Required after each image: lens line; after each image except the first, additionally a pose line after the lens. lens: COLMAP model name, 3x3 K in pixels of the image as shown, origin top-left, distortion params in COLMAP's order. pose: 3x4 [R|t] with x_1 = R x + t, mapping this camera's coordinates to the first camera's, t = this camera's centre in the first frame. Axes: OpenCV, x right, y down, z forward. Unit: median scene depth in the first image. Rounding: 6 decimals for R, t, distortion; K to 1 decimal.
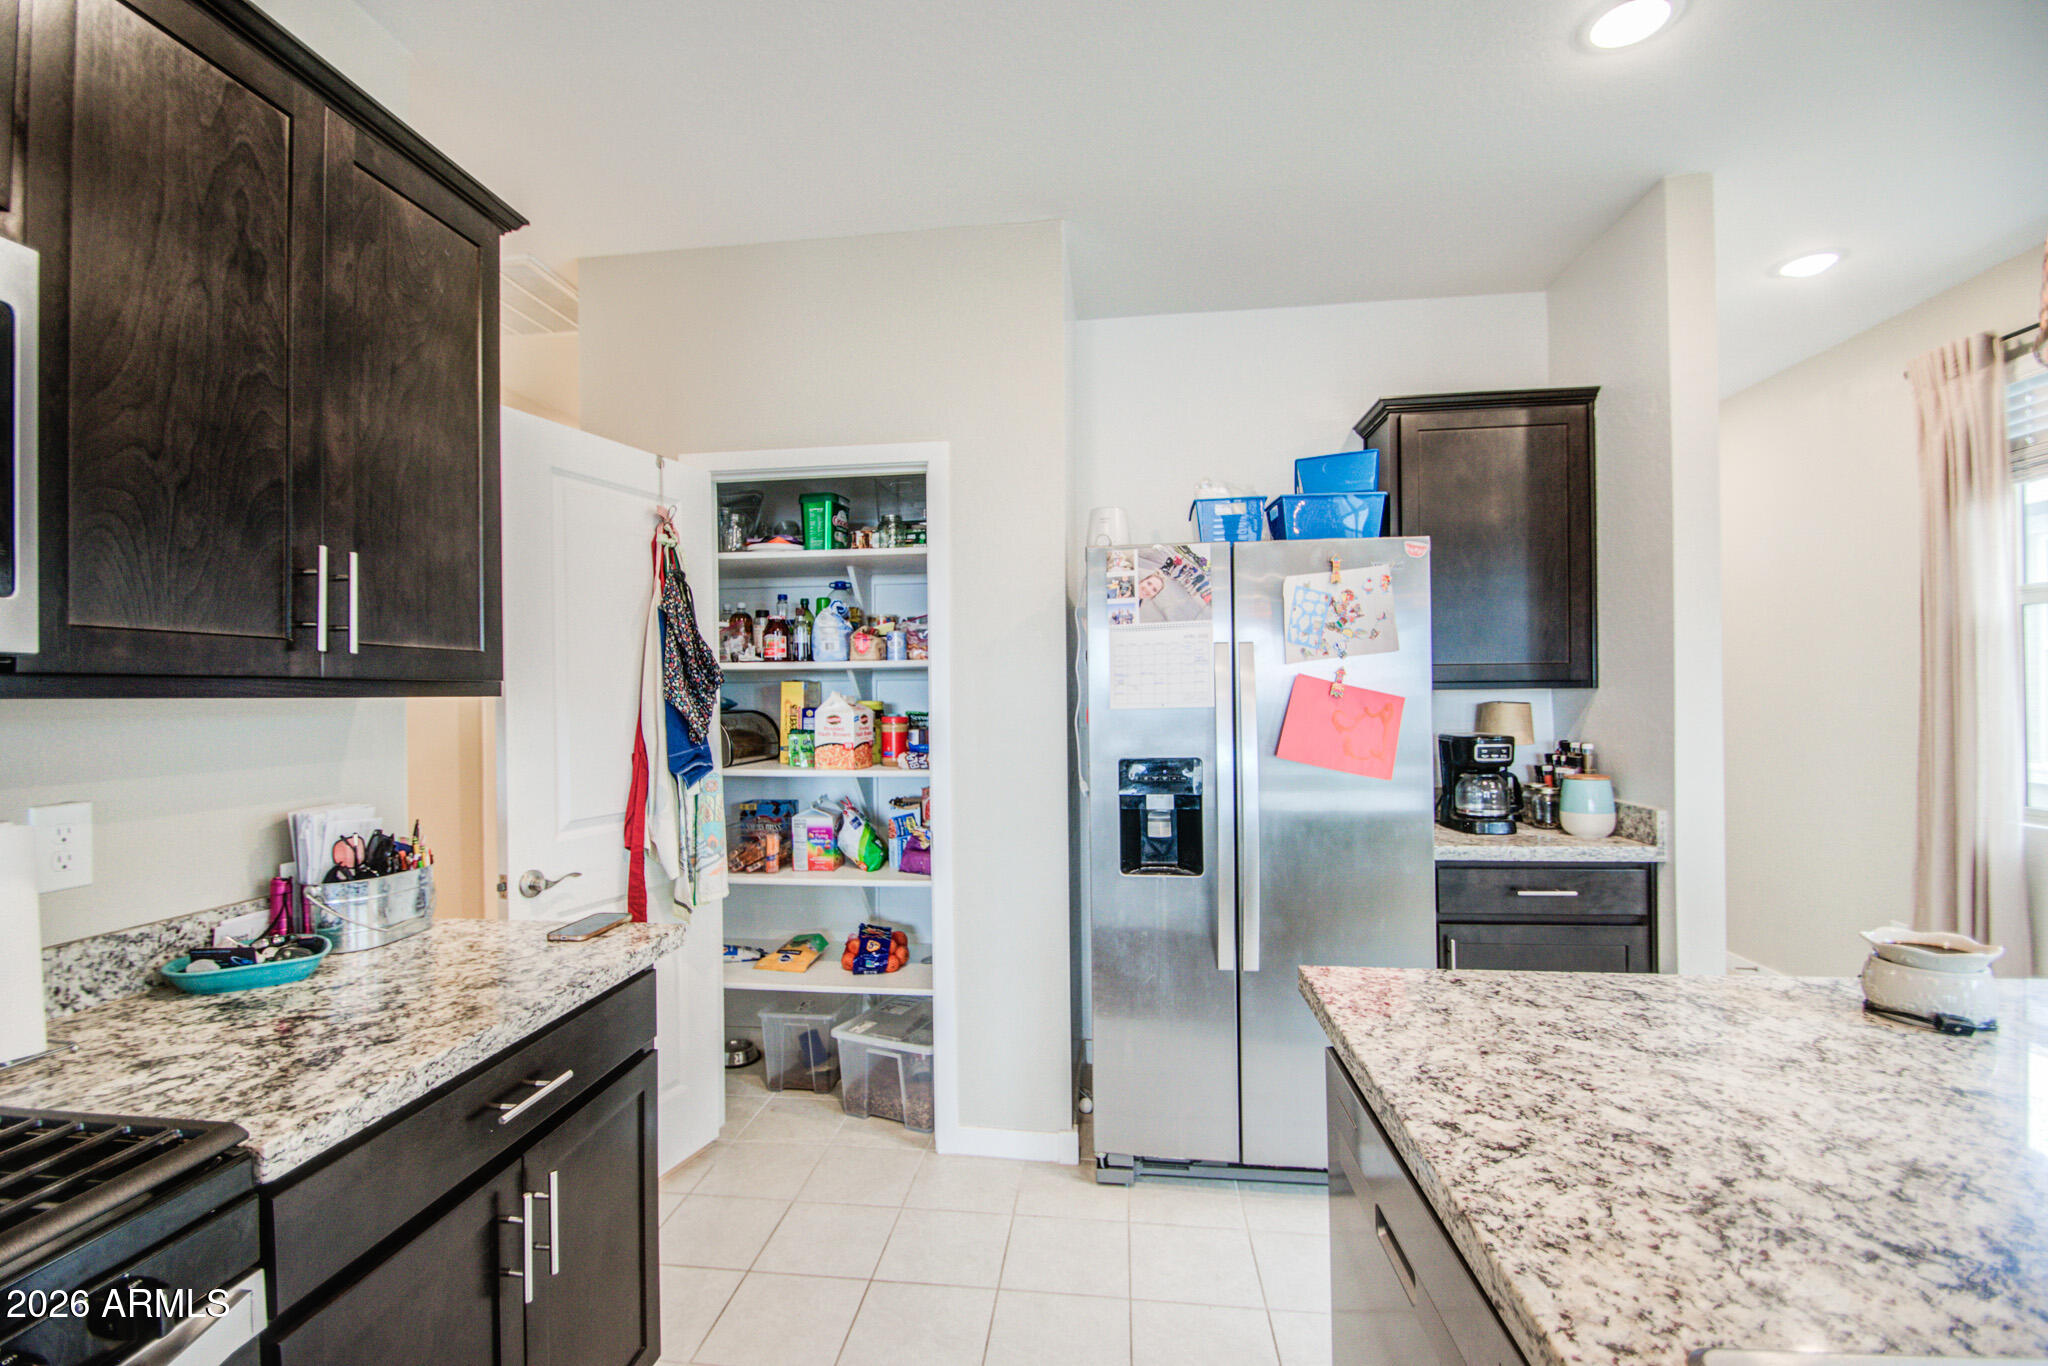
lens RADIAL K [[858.4, 0, 987.7], [0, 858.4, 692.2], [0, 0, 1]] dist [-0.000334, -0.014112]
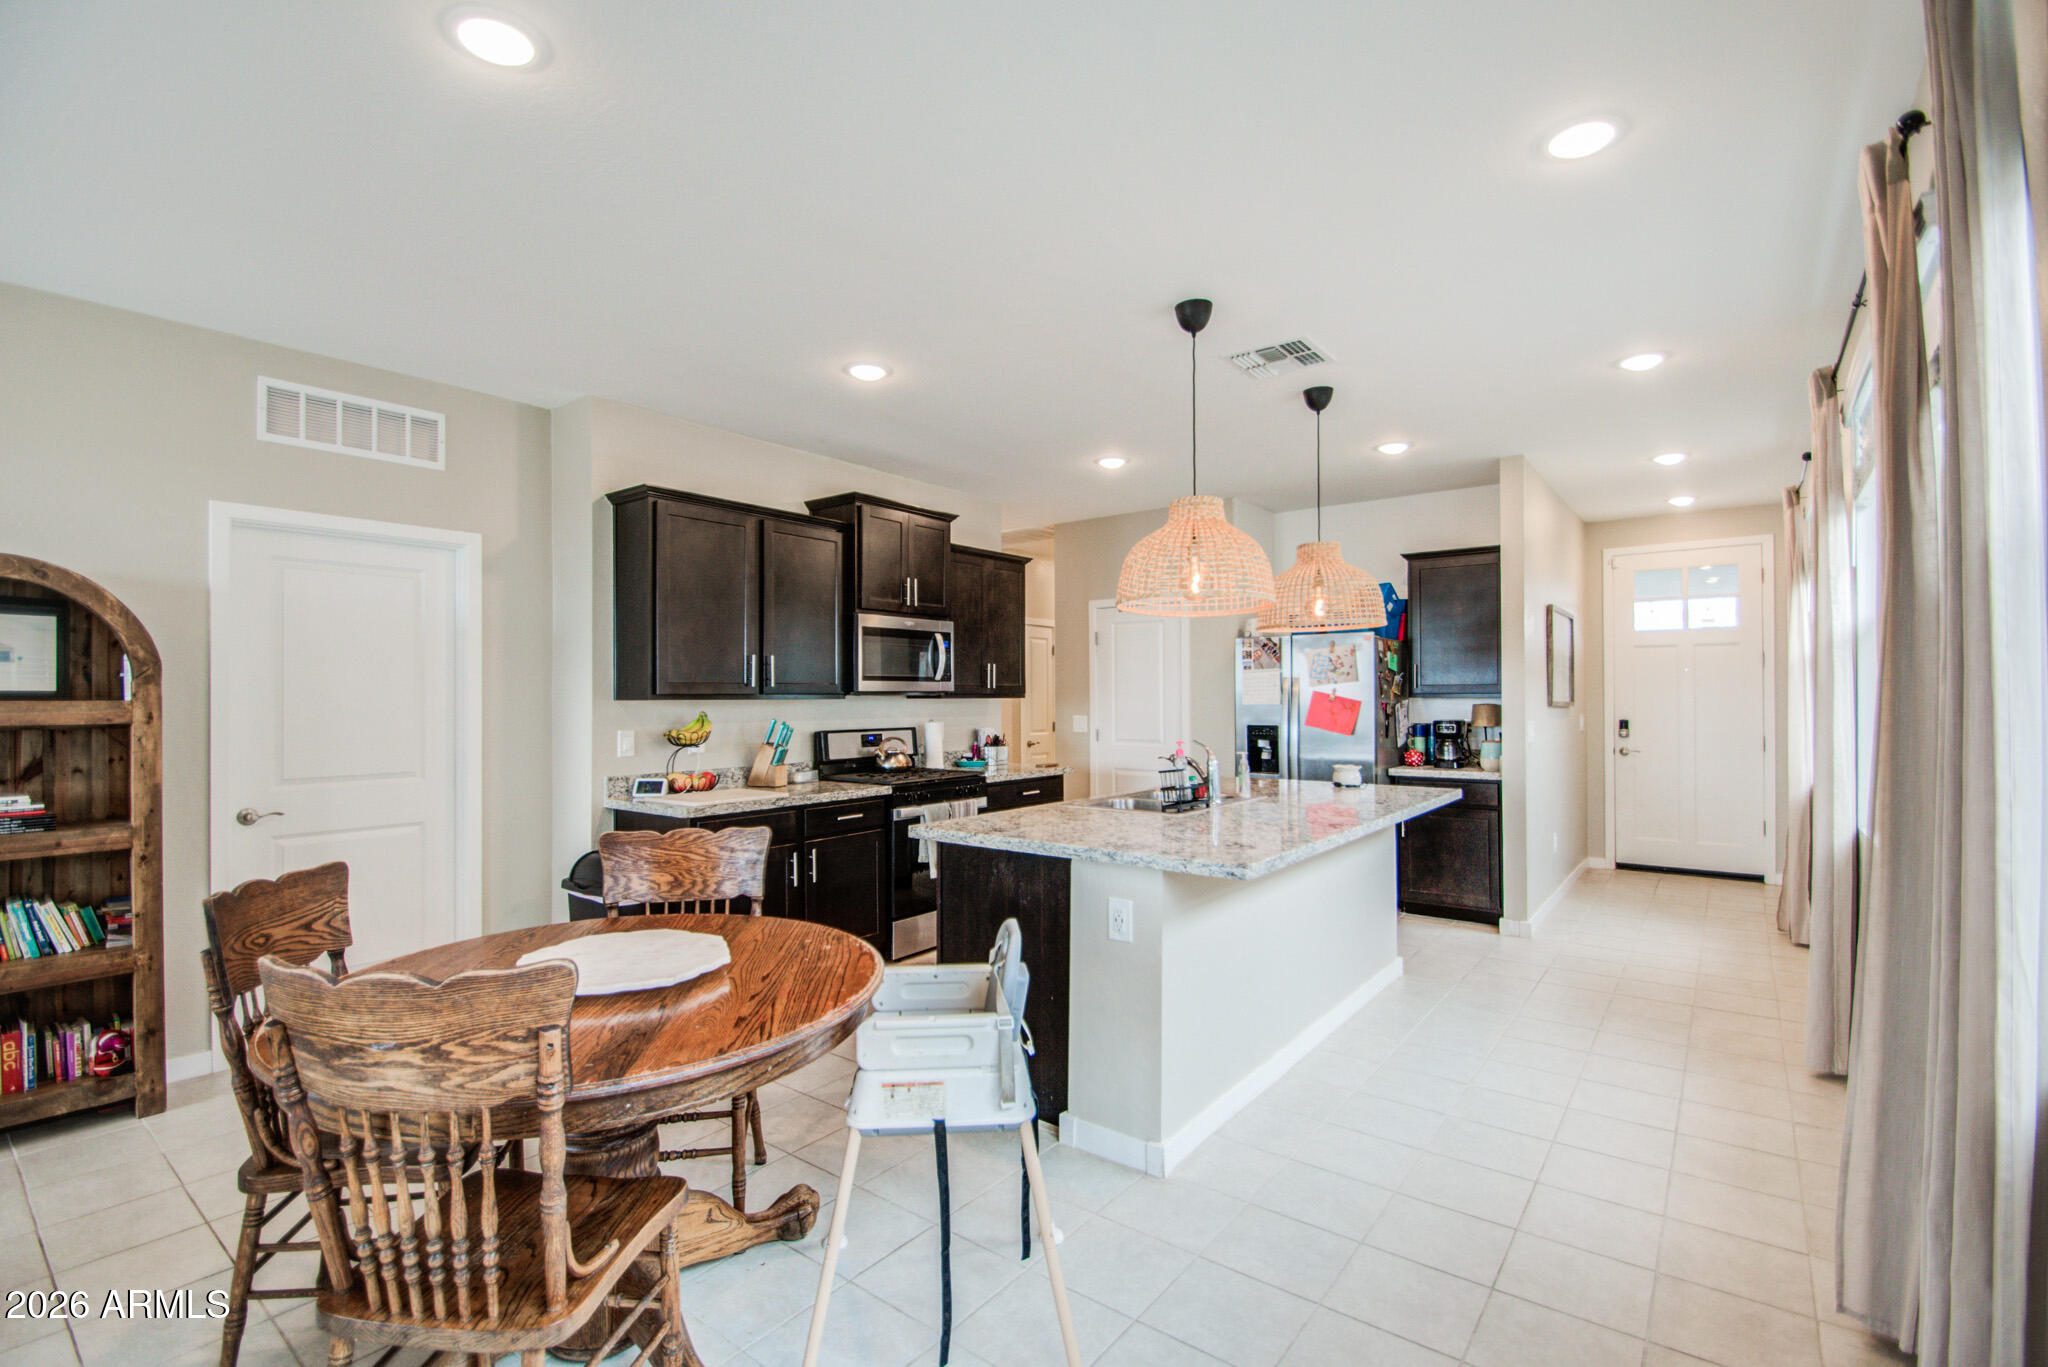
lens RADIAL K [[909.7, 0, 1026.5], [0, 909.7, 693.2], [0, 0, 1]] dist [0.007630, -0.000081]
pose [[0.863753, 0.003185, -0.503905, 1.110059], [-0.003674, 0.999993, 0.000024, -0.013368], [0.503902, 0.001830, 0.863759, -1.870545]]
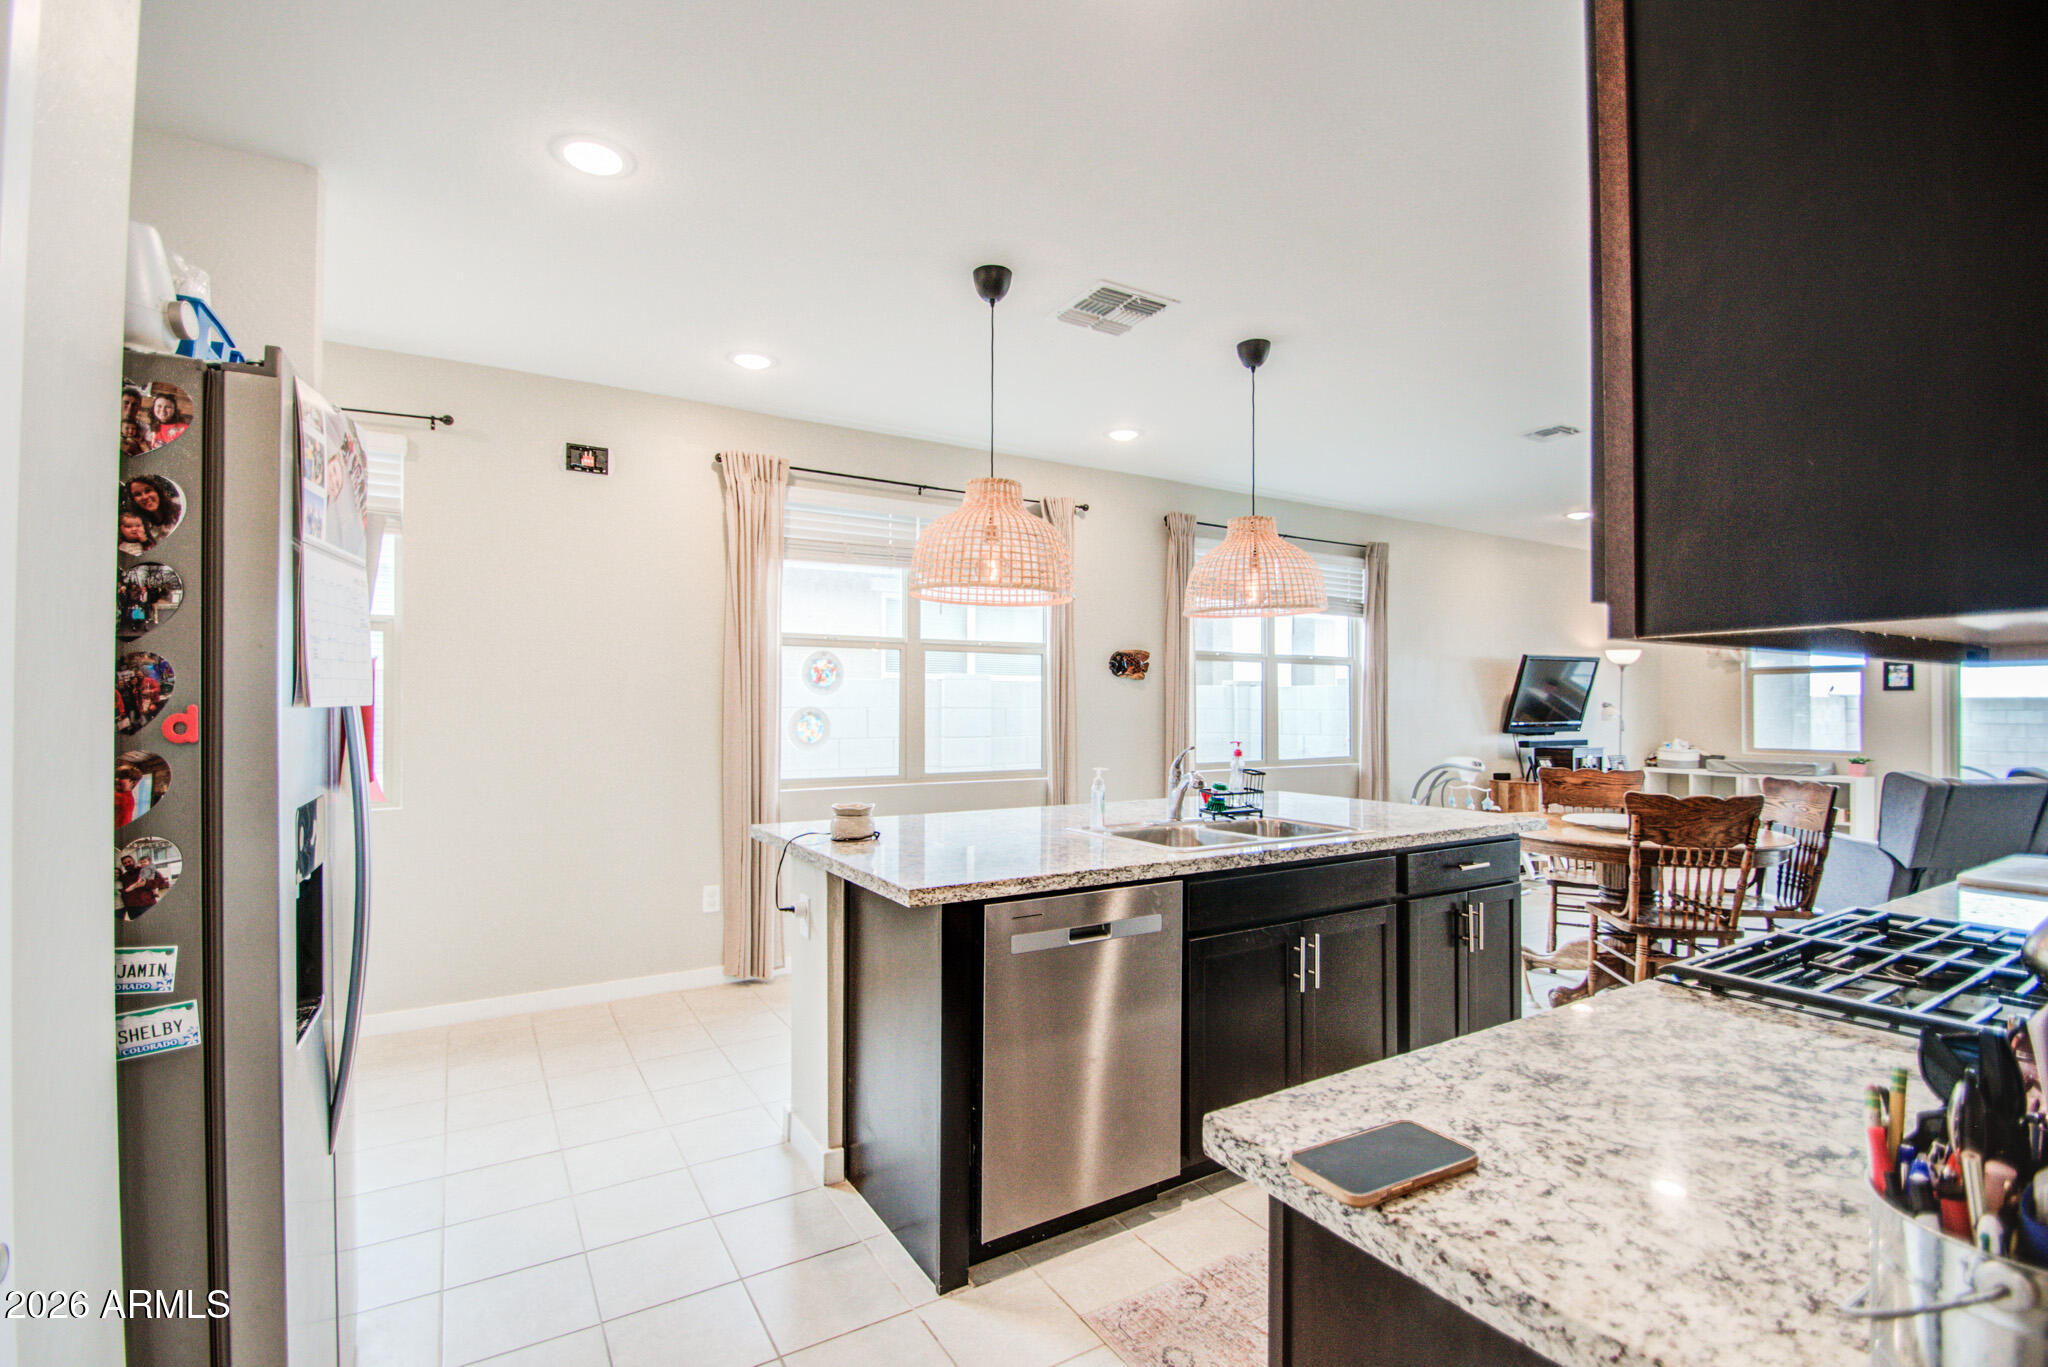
lens RADIAL K [[927.2, 0, 1015.0], [0, 927.2, 705.3], [0, 0, 1]] dist [0.001491, -0.011349]
pose [[-0.622755, 0.012153, 0.782322, -0.624002], [0.004163, 0.999917, -0.012220, 0.031658], [-0.782406, -0.004353, -0.622754, 1.251376]]
